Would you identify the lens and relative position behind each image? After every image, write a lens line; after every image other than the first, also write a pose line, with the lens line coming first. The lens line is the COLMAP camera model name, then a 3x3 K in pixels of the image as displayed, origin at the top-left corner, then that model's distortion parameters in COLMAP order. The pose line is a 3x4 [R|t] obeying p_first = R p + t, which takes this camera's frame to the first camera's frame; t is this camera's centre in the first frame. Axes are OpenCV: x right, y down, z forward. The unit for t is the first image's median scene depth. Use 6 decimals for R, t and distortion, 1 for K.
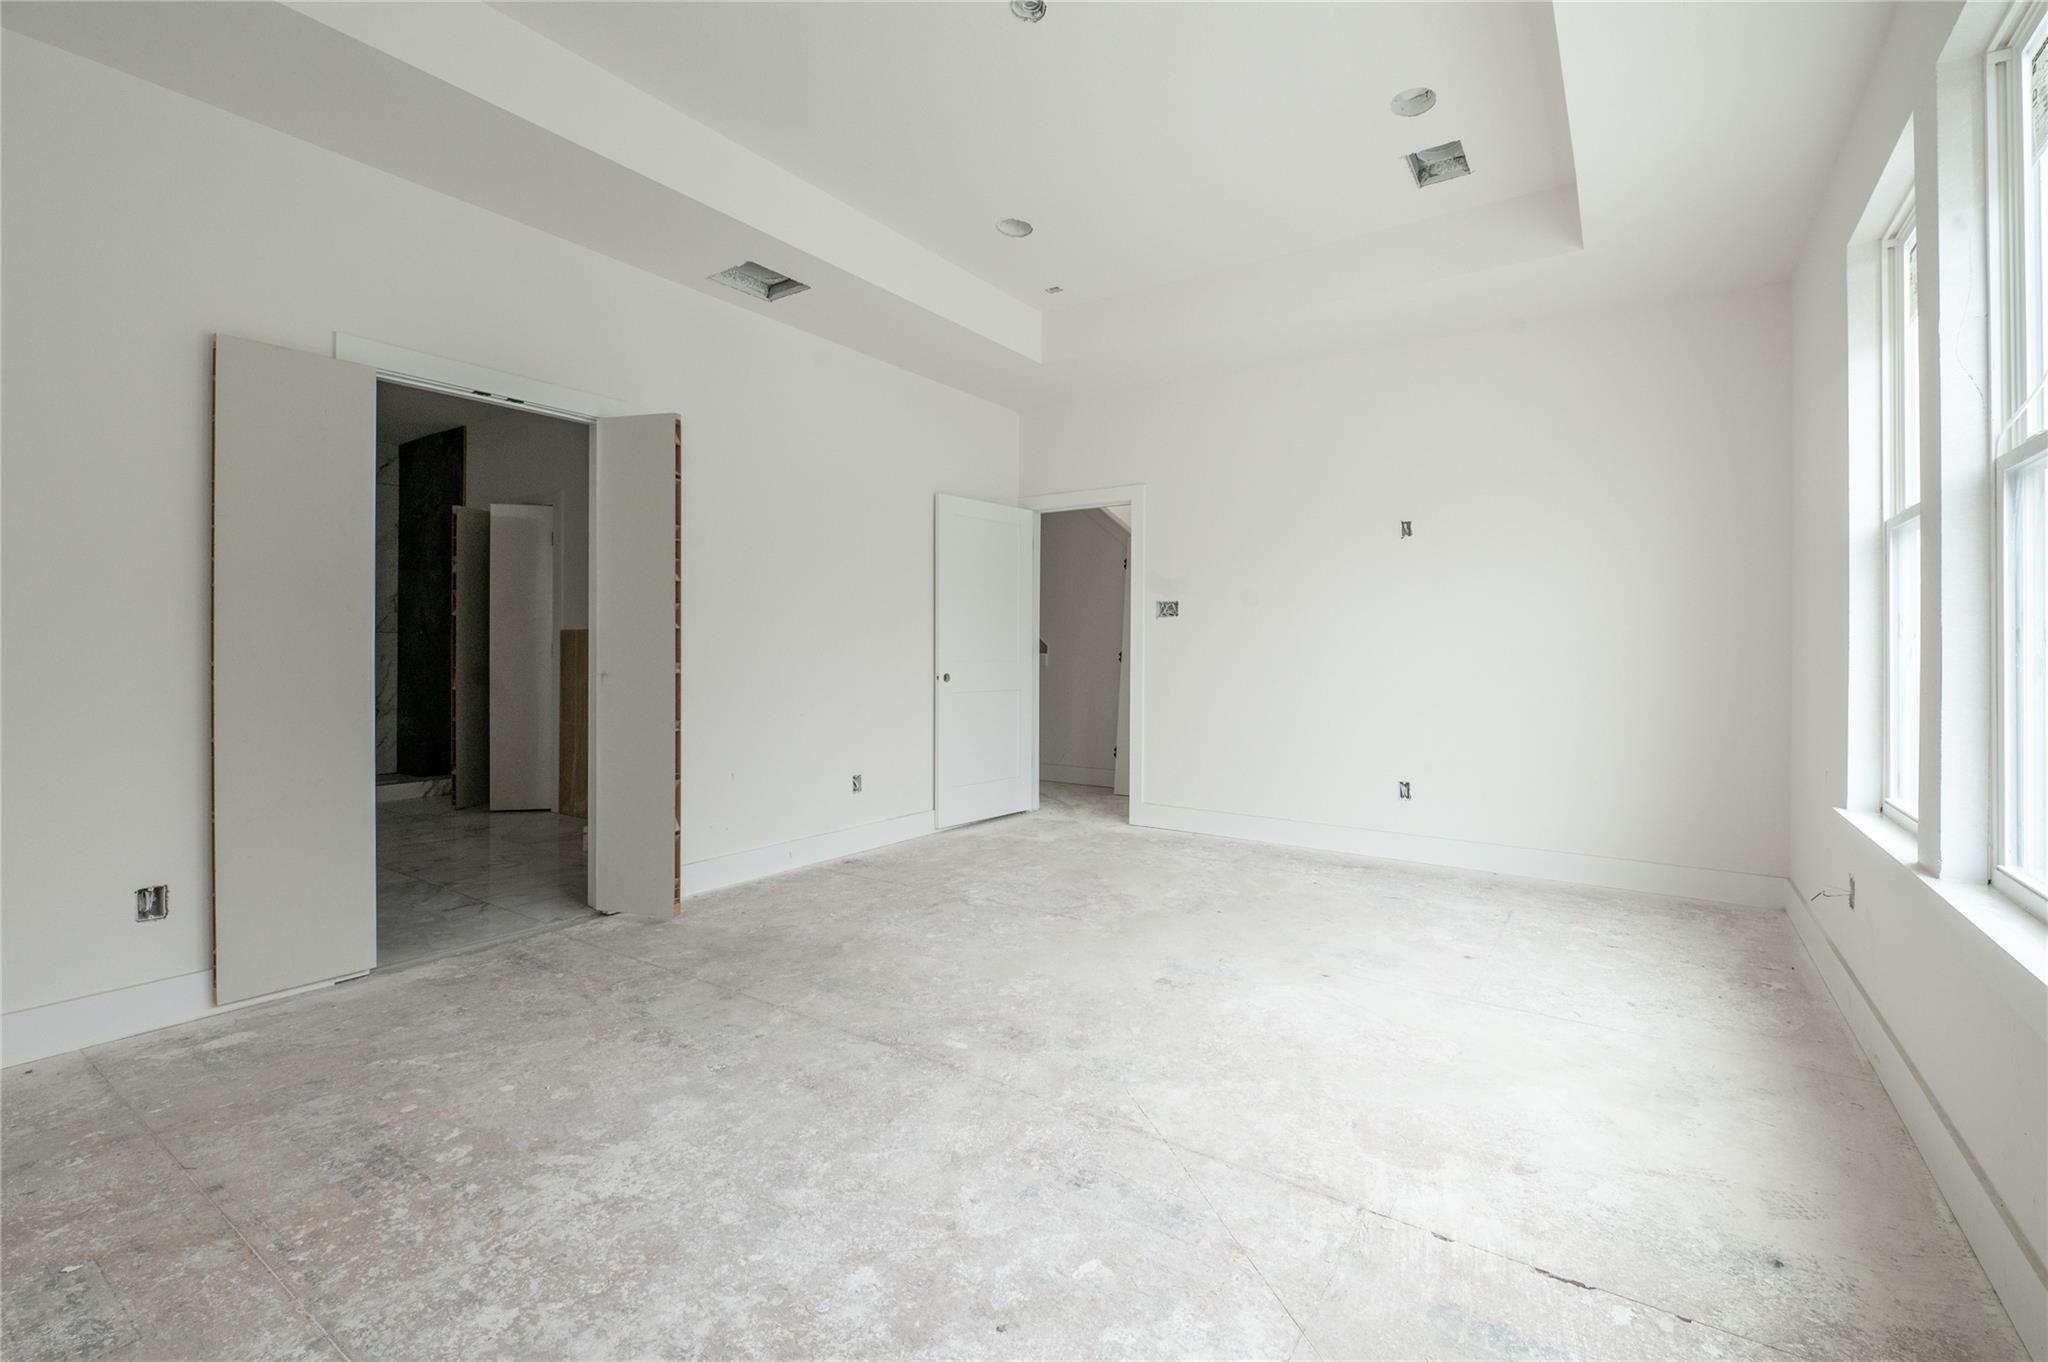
lens RADIAL K [[807.8, 0, 1024.2], [0, 807.8, 662.1], [0, 0, 1]] dist [-0.005532, -0.000869]
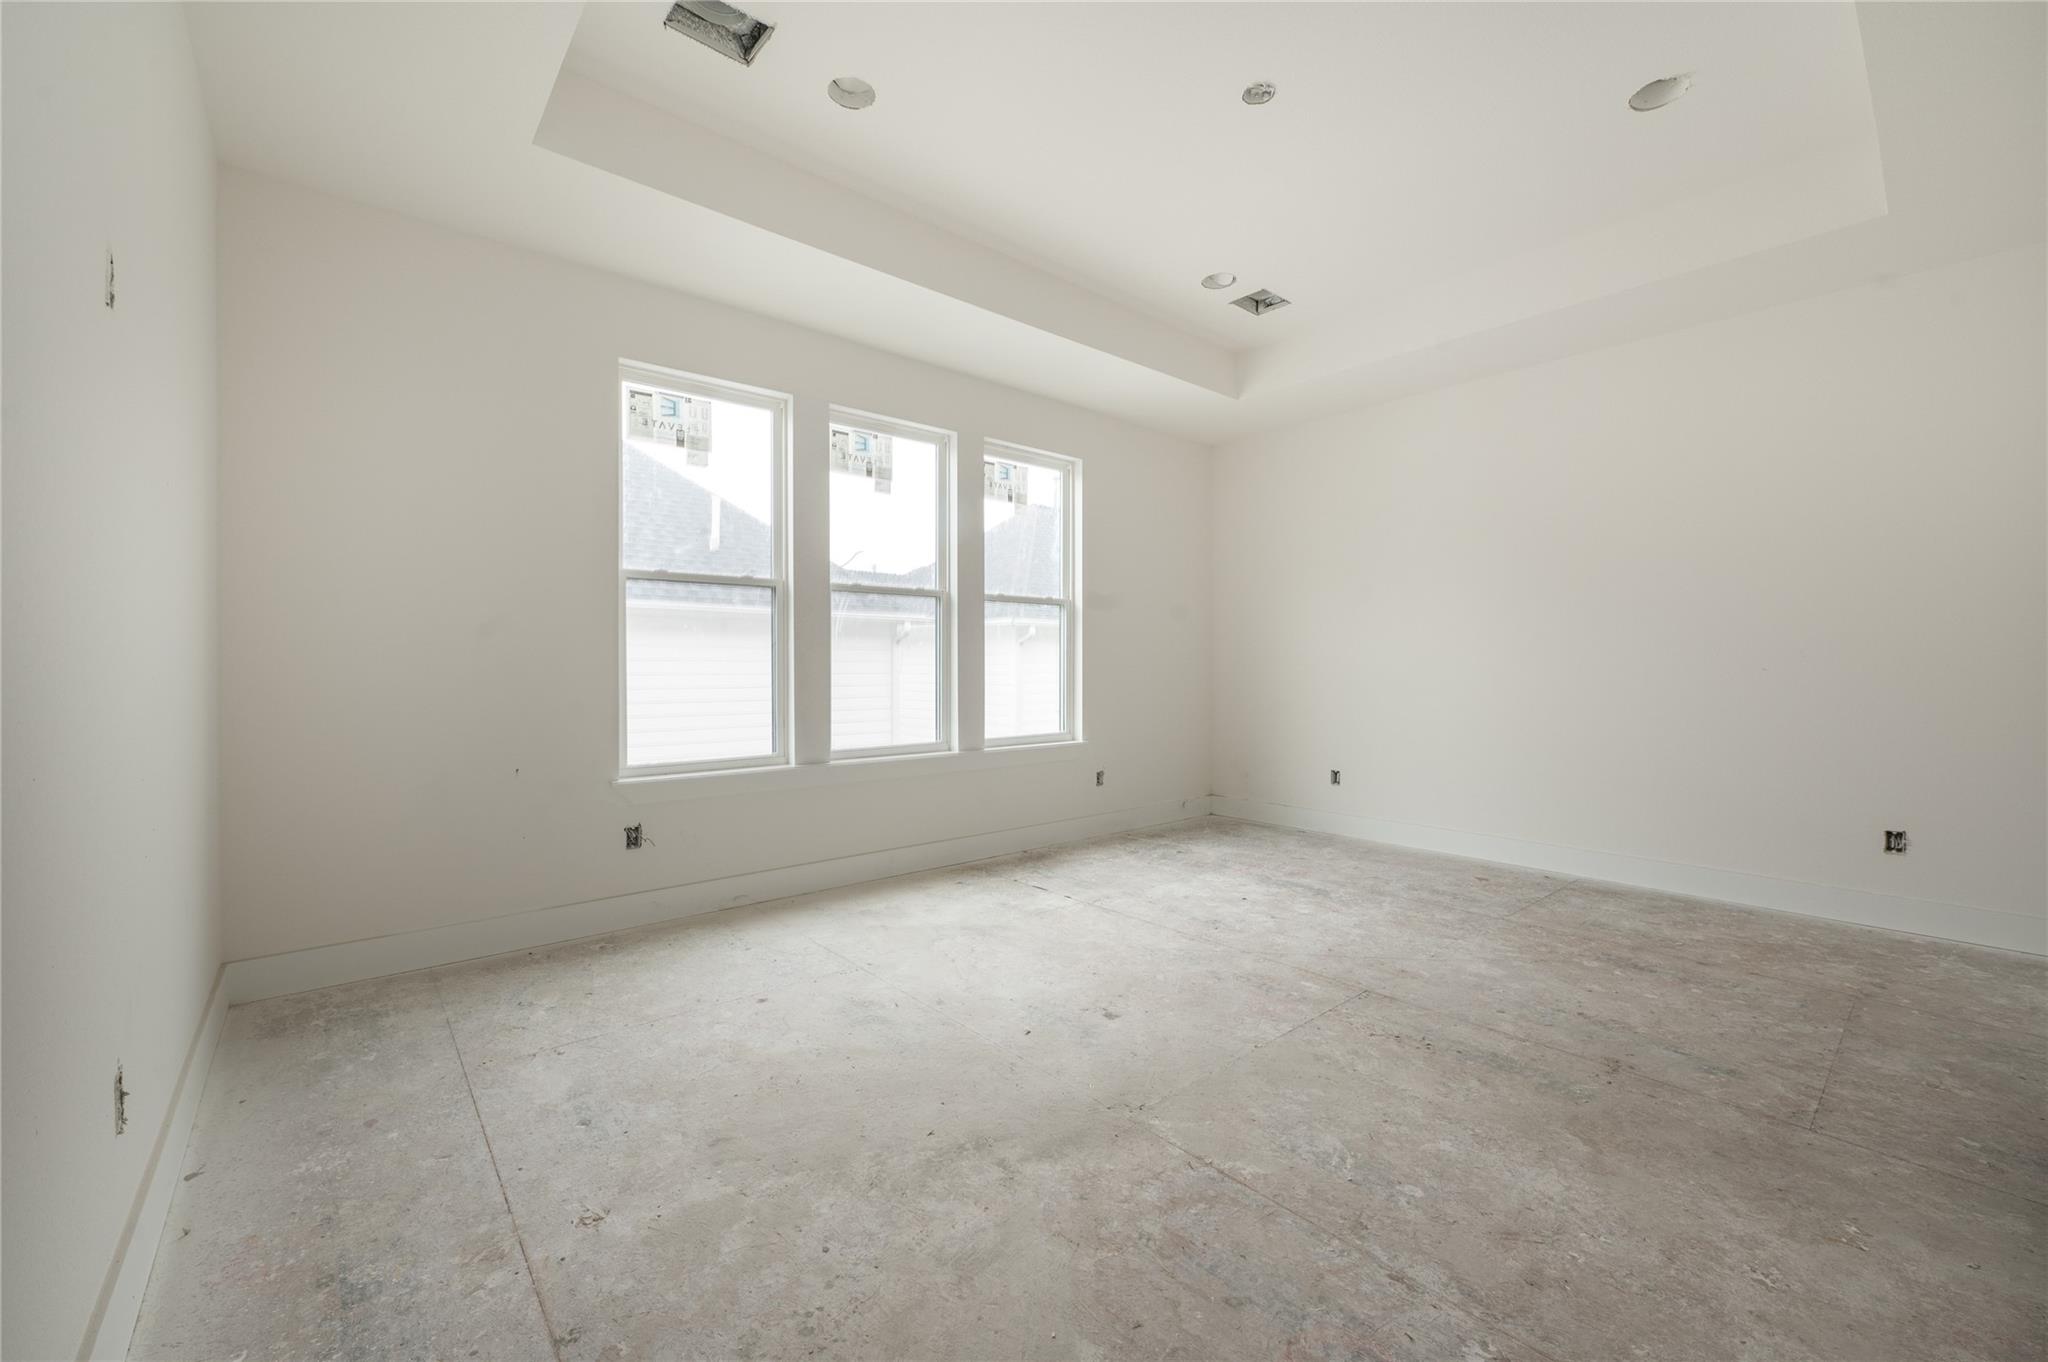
lens RADIAL K [[807.8, 0, 1033.6], [0, 807.8, 676.8], [0, 0, 1]] dist [-0.005532, -0.000869]
pose [[-0.982439, -0.009213, 0.186357, 0.113627], [-0.002805, 0.999397, 0.034620, -0.039417], [-0.186563, 0.033490, -0.981872, 2.427647]]
